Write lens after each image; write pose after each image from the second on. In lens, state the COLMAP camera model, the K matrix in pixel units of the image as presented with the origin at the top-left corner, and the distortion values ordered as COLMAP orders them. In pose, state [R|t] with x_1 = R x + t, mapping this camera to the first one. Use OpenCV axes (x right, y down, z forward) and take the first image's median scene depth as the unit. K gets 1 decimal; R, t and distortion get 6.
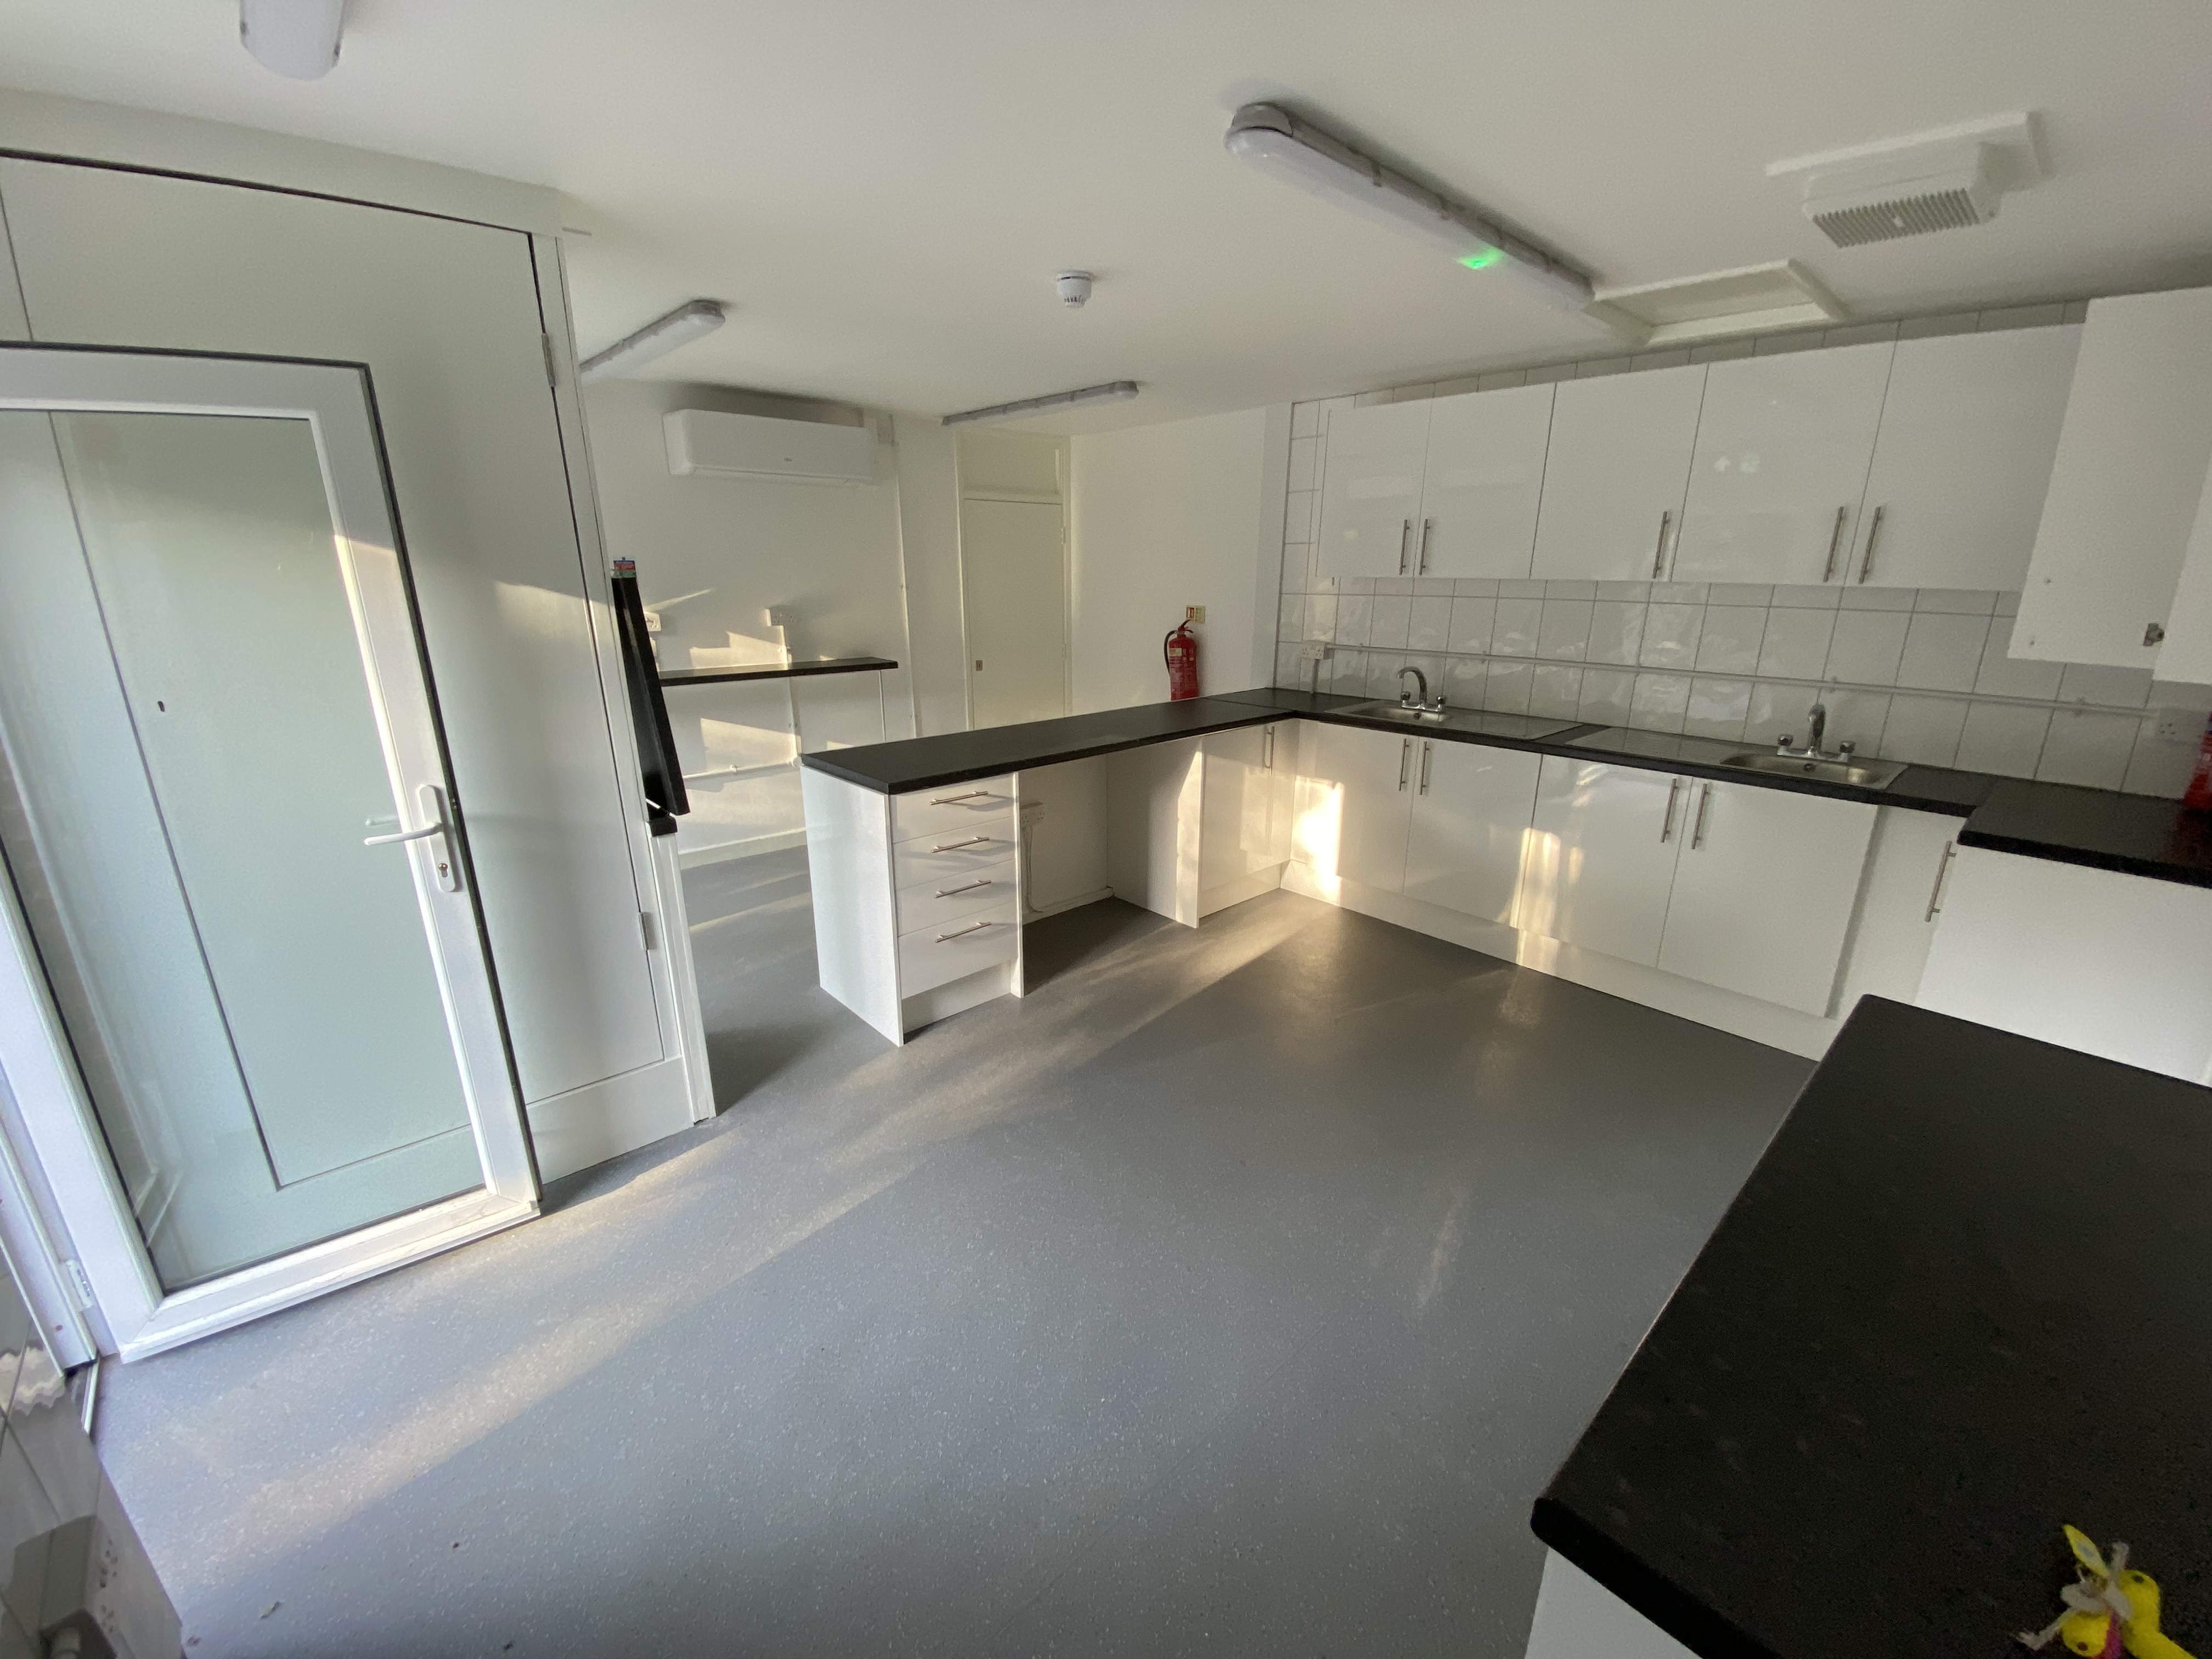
lens RADIAL K [[898.7, 0, 1113.9], [0, 898.7, 827.7], [0, 0, 1]] dist [0.010019, -0.014583]
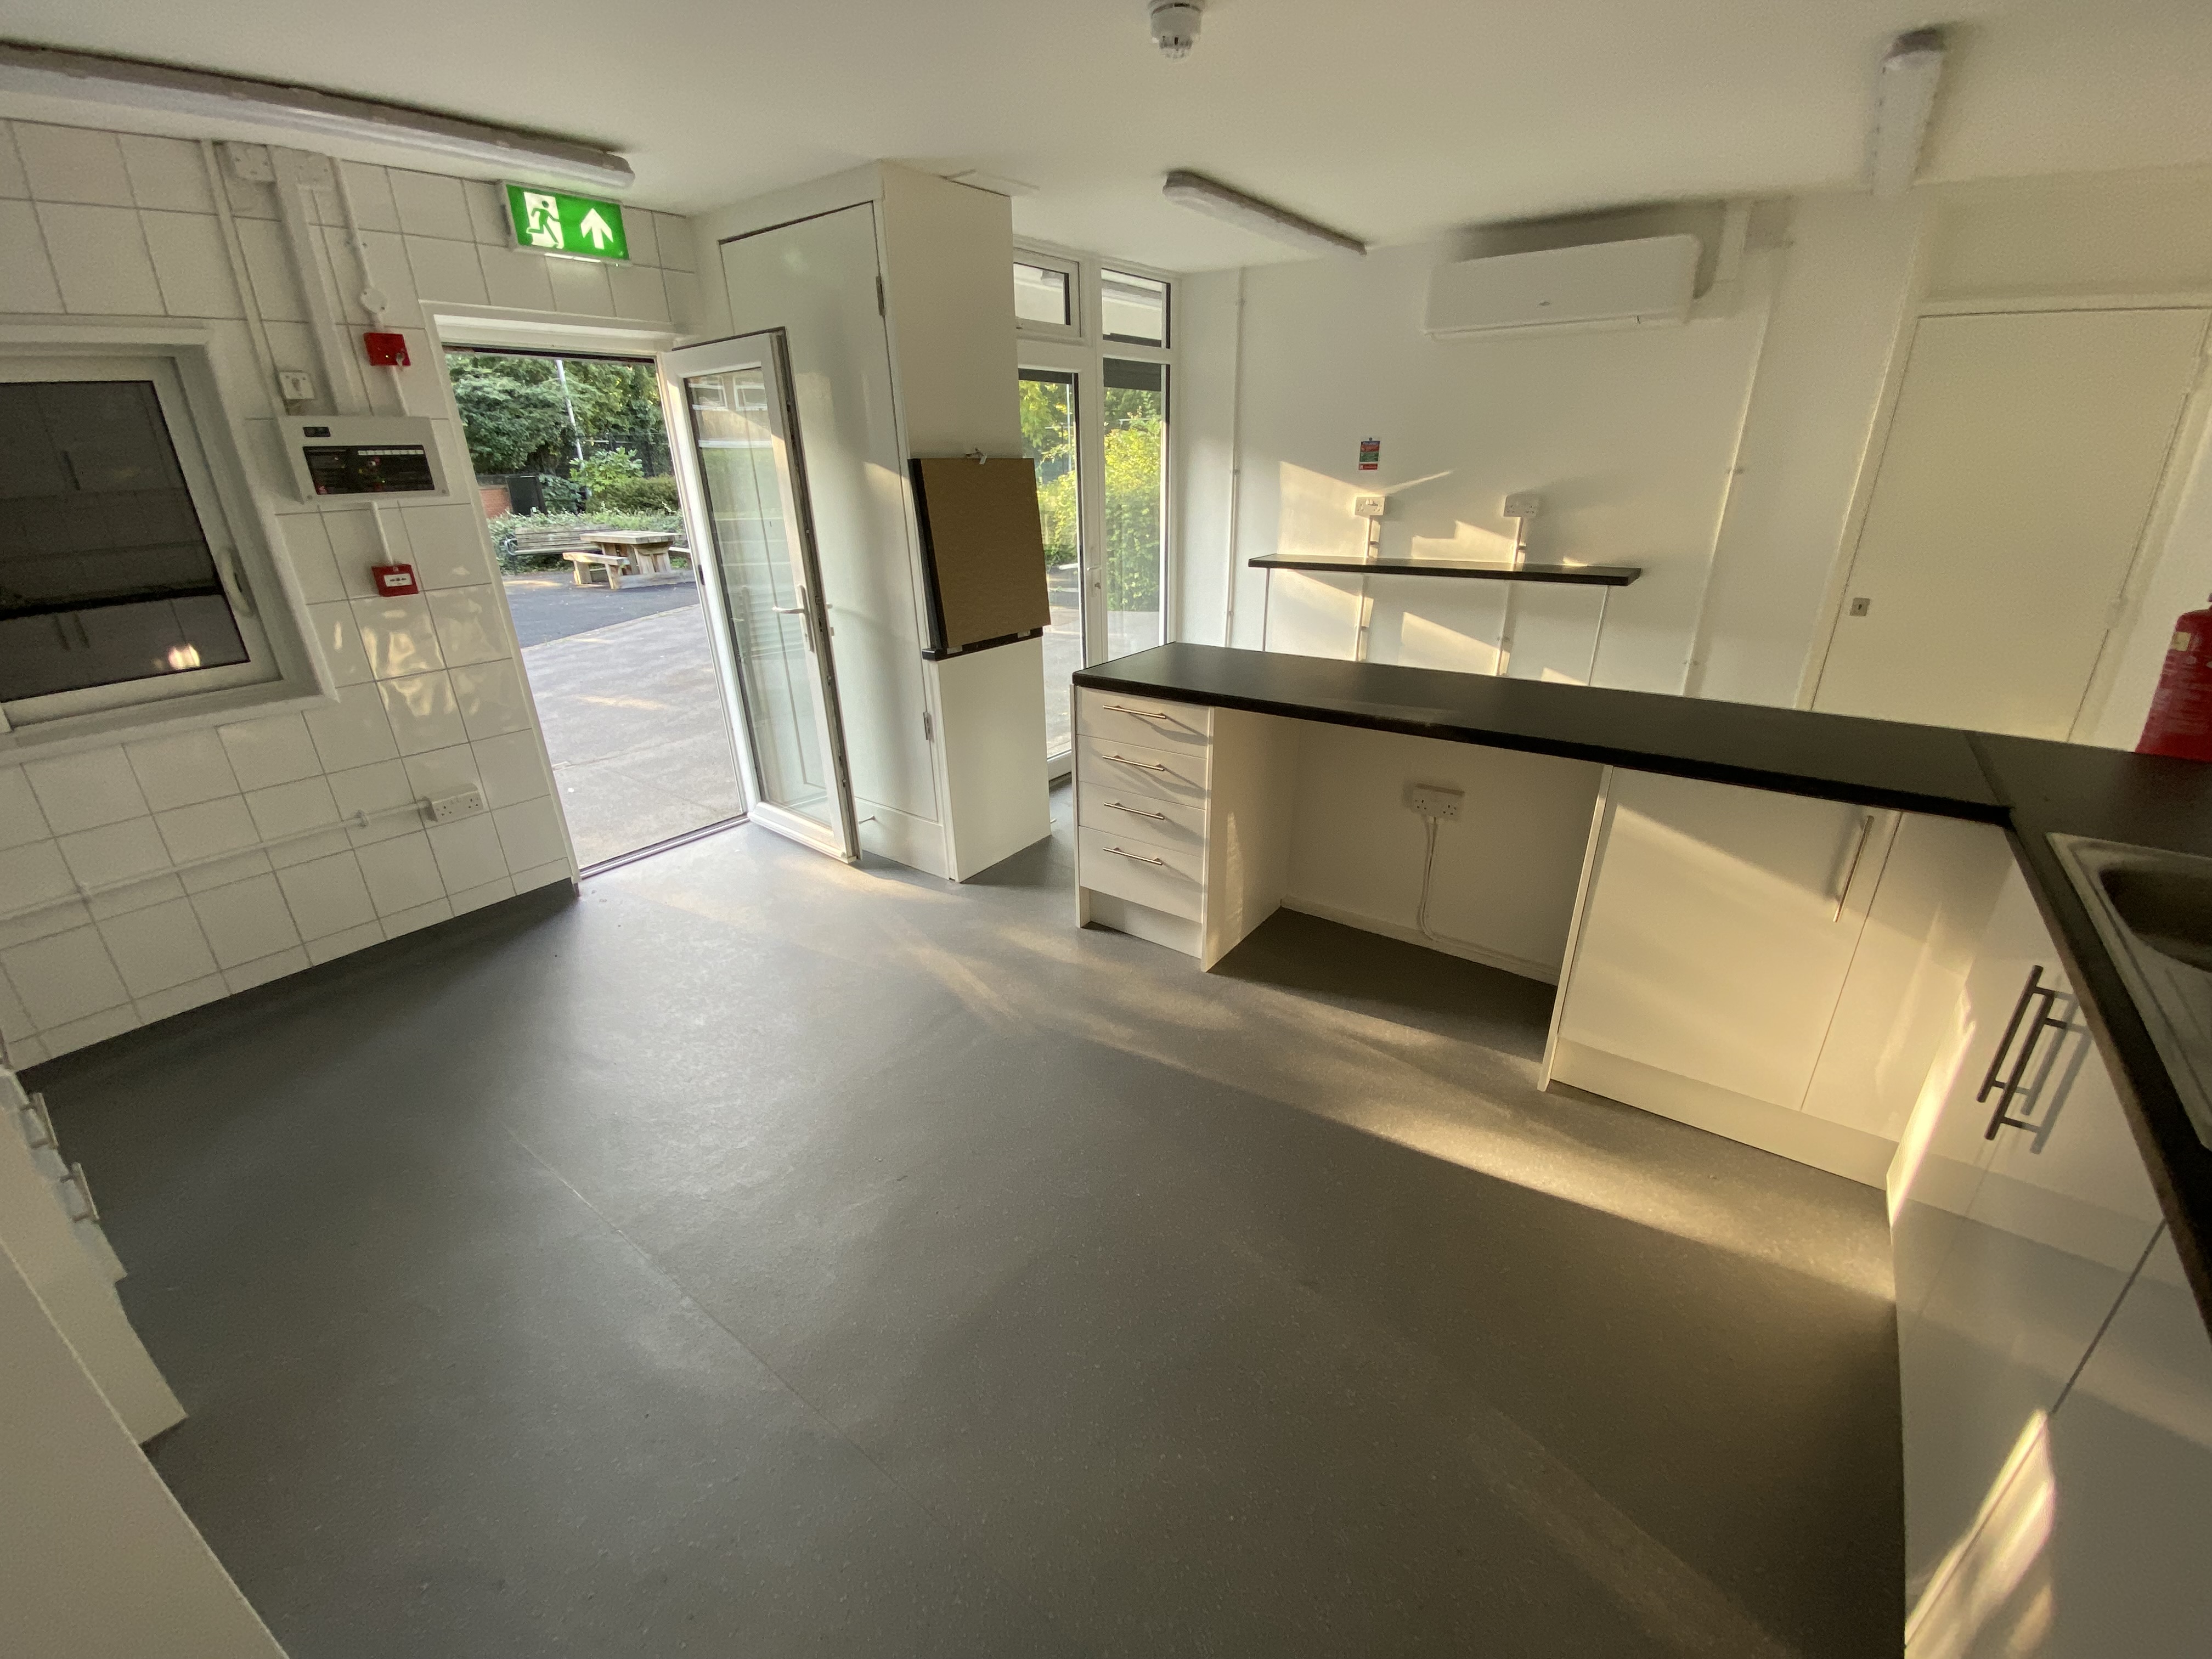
lens RADIAL K [[898.7, 0, 1113.9], [0, 898.7, 827.7], [0, 0, 1]] dist [0.010019, -0.014583]
pose [[0.171427, 0.367973, -0.913898, 0.456927], [-0.256081, 0.912388, 0.319329, -0.138273], [0.951333, 0.179290, 0.250639, 0.507377]]
